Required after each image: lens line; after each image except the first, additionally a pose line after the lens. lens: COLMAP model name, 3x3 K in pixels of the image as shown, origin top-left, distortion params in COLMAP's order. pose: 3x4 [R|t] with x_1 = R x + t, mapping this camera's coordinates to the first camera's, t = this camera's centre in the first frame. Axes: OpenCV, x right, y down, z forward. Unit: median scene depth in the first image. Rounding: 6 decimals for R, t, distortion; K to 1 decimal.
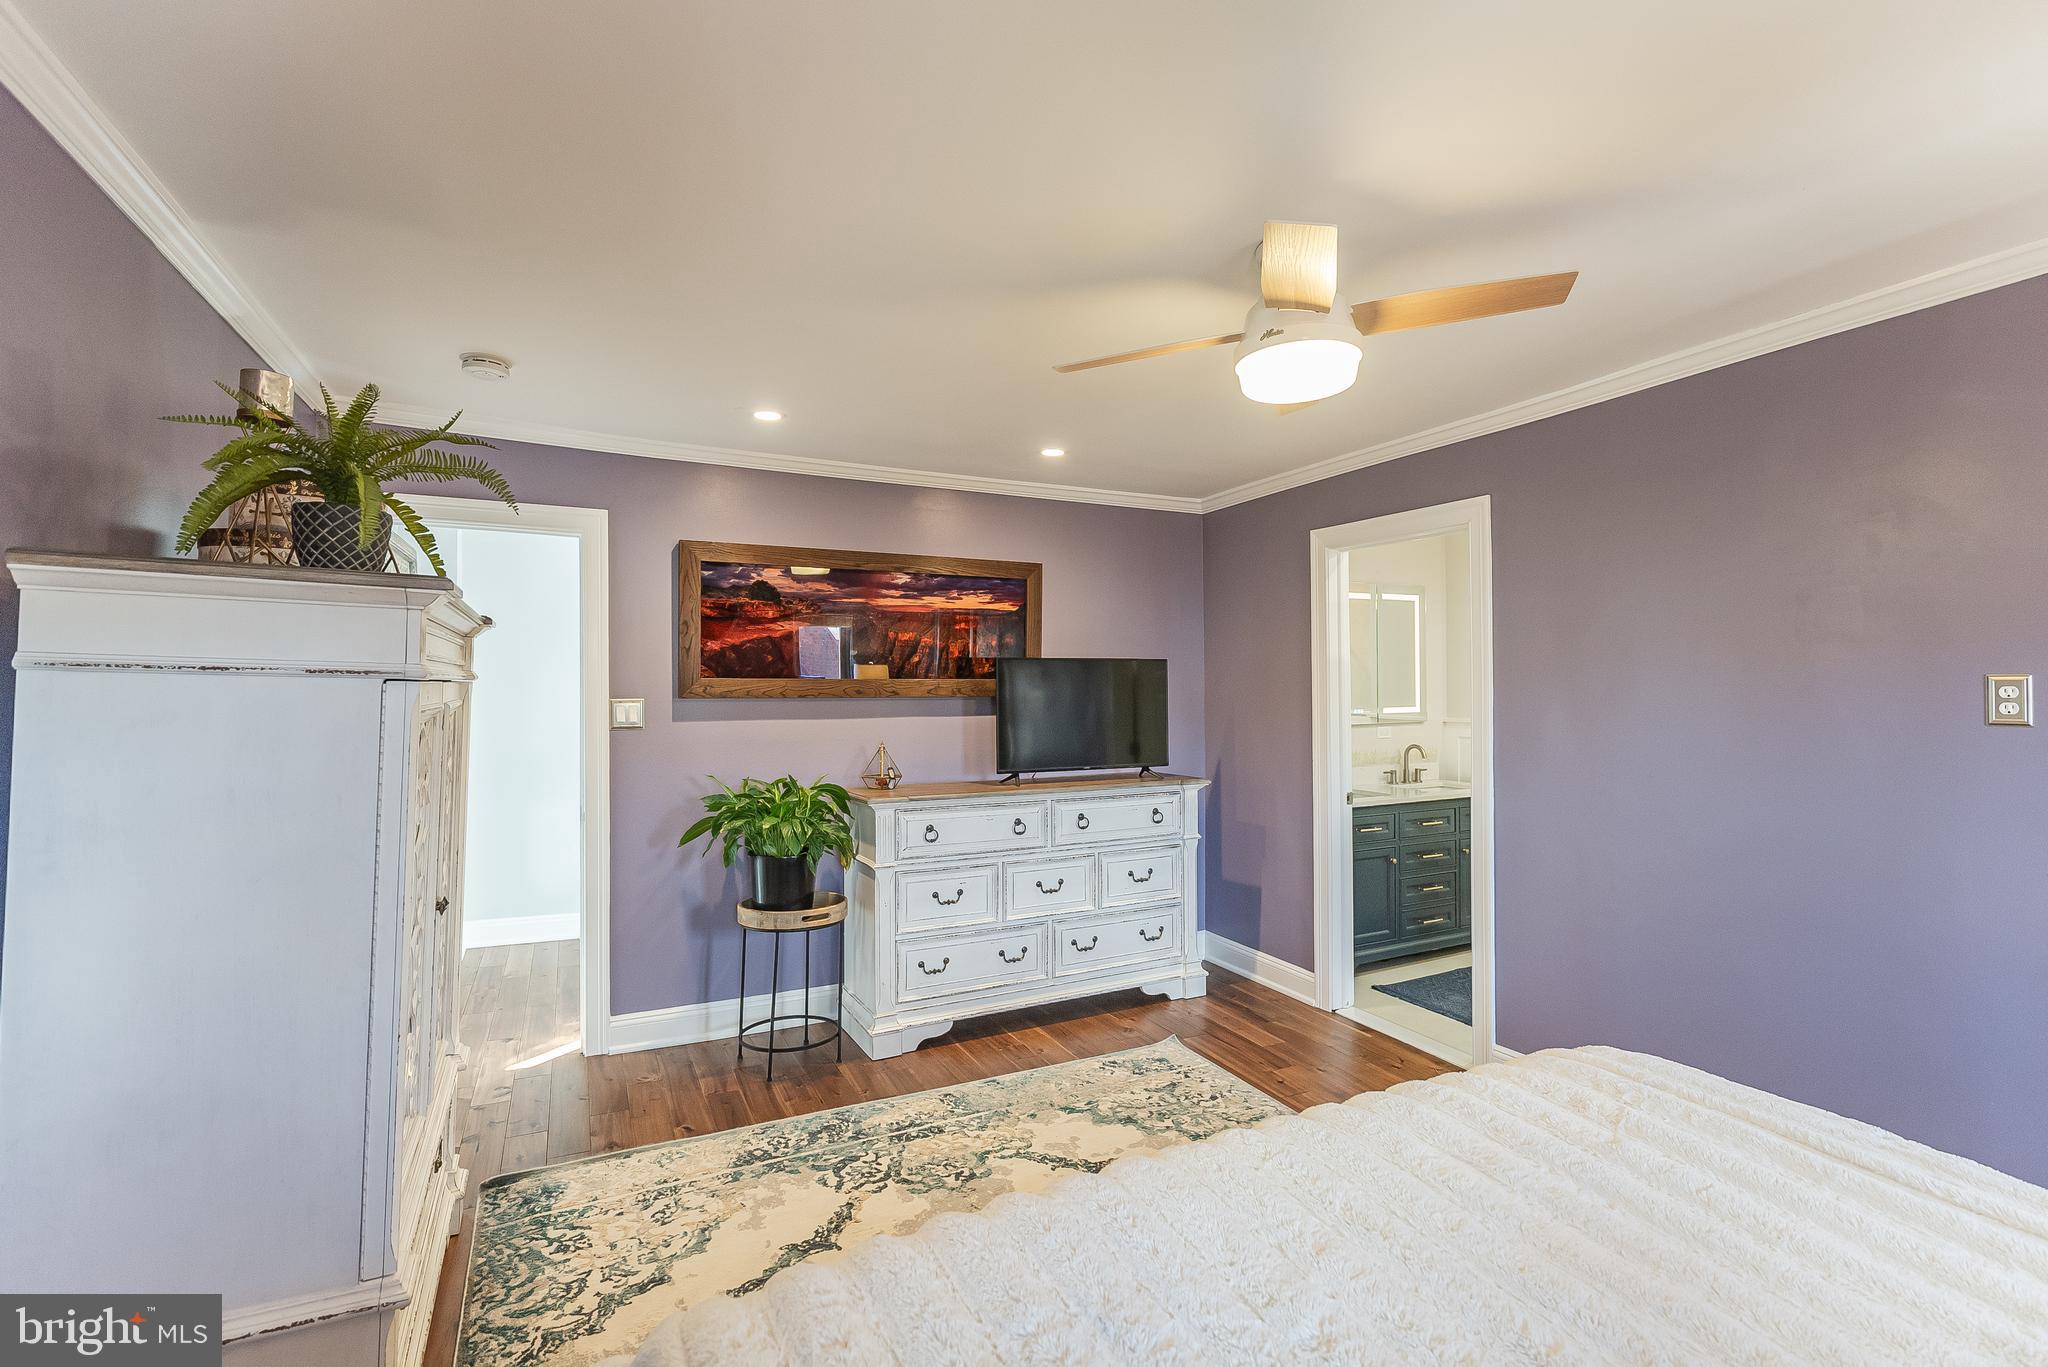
lens RADIAL K [[926.1, 0, 1025.2], [0, 926.1, 679.5], [0, 0, 1]] dist [-0.002170, -0.000482]
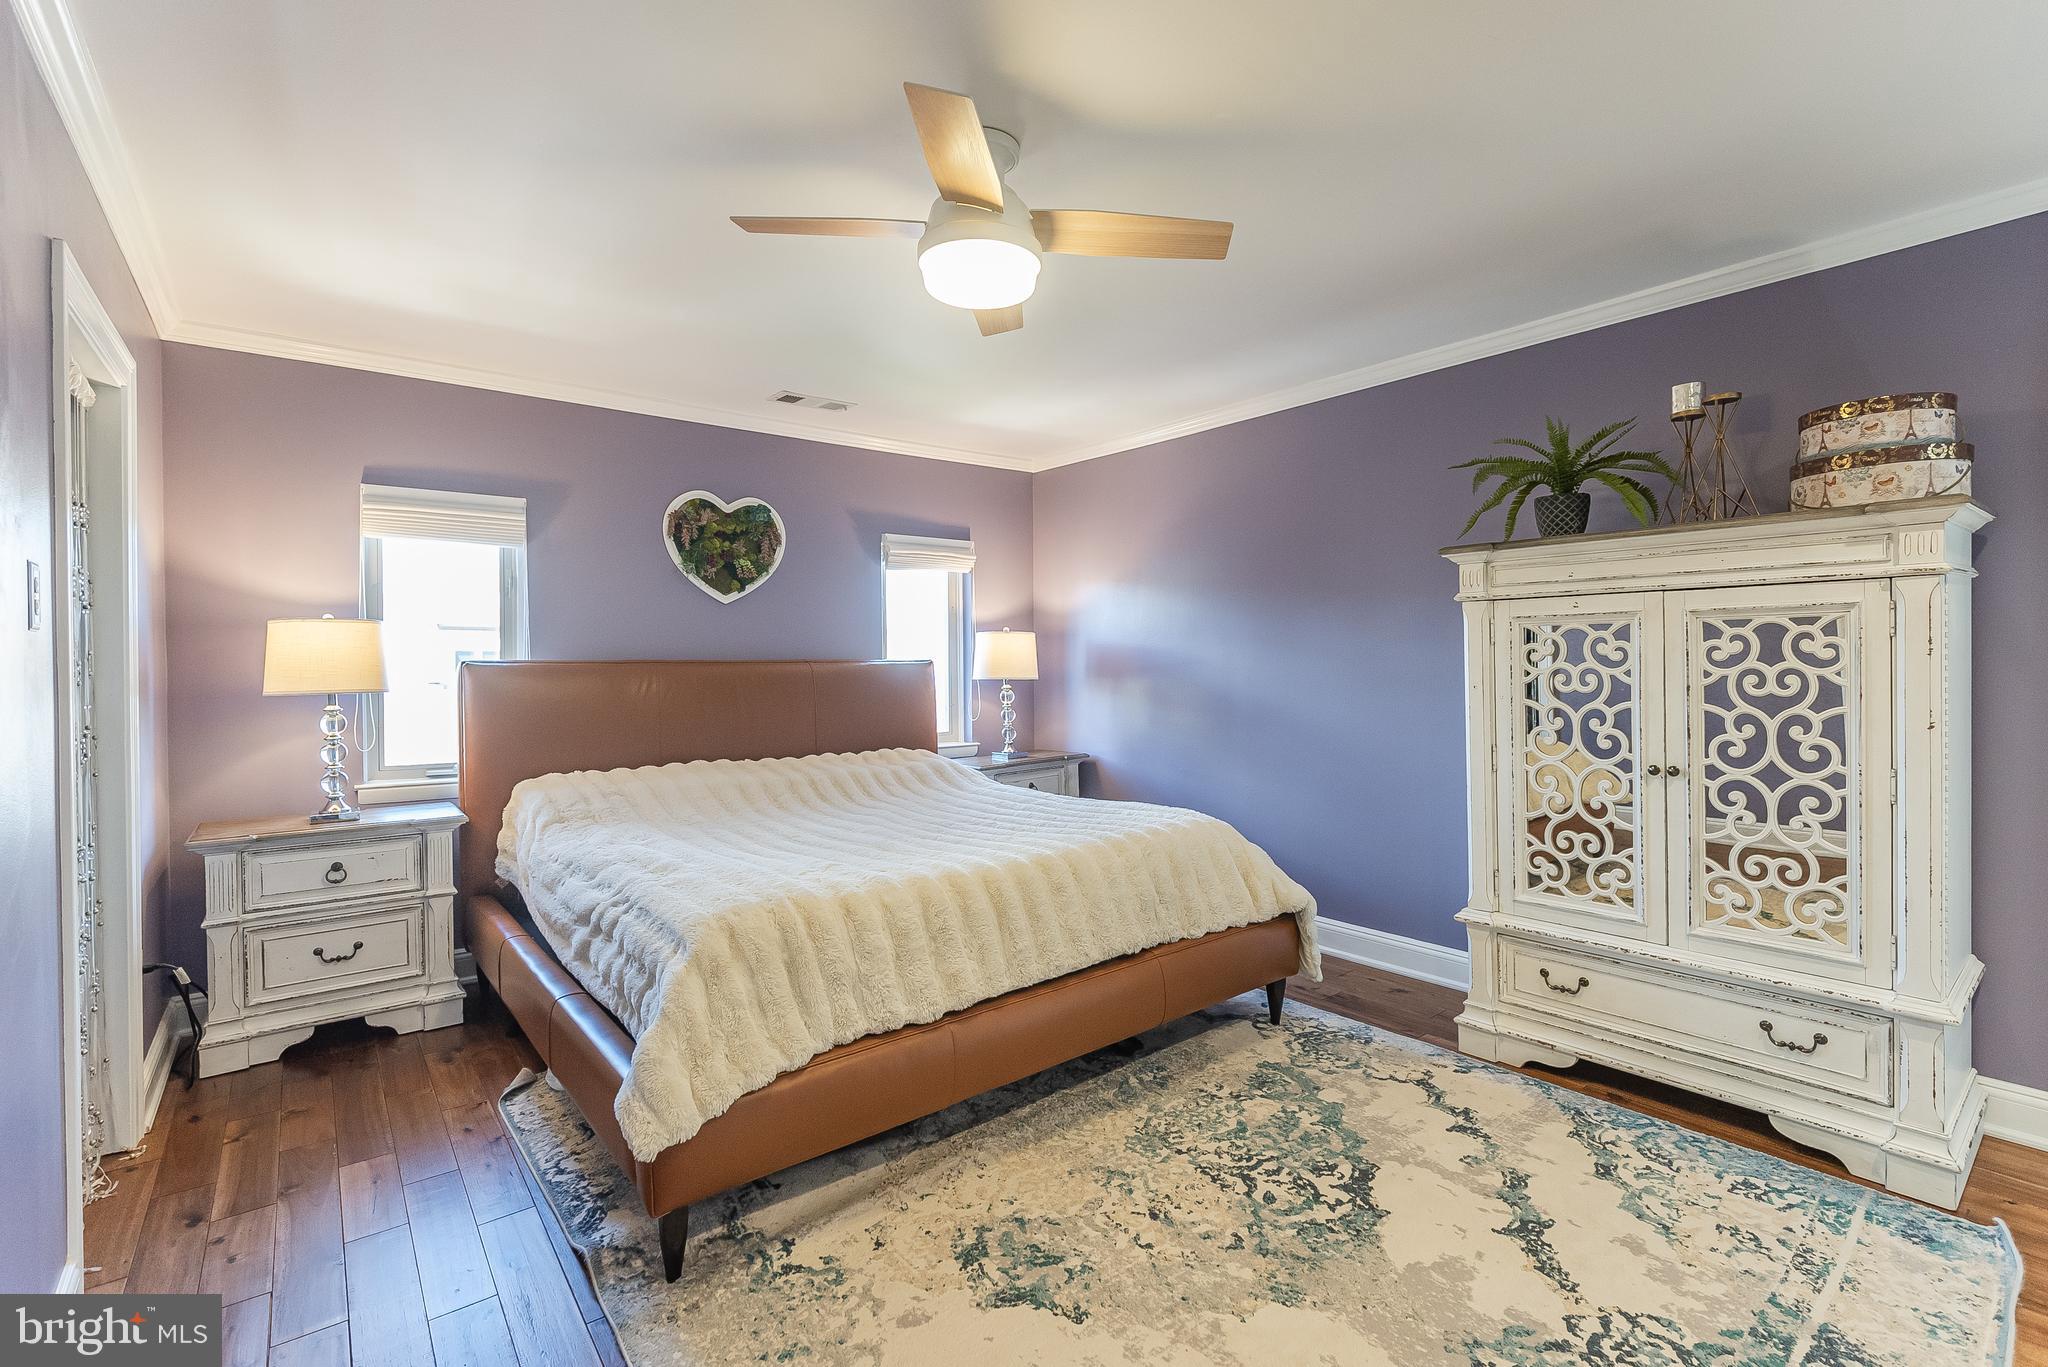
lens RADIAL K [[926.1, 0, 1029.7], [0, 926.1, 670.6], [0, 0, 1]] dist [-0.002170, -0.000482]
pose [[-0.981313, 0.007968, -0.192254, 0.345684], [0.010390, 0.999879, -0.011590, 0.082630], [0.192138, -0.013371, -0.981277, 1.564613]]
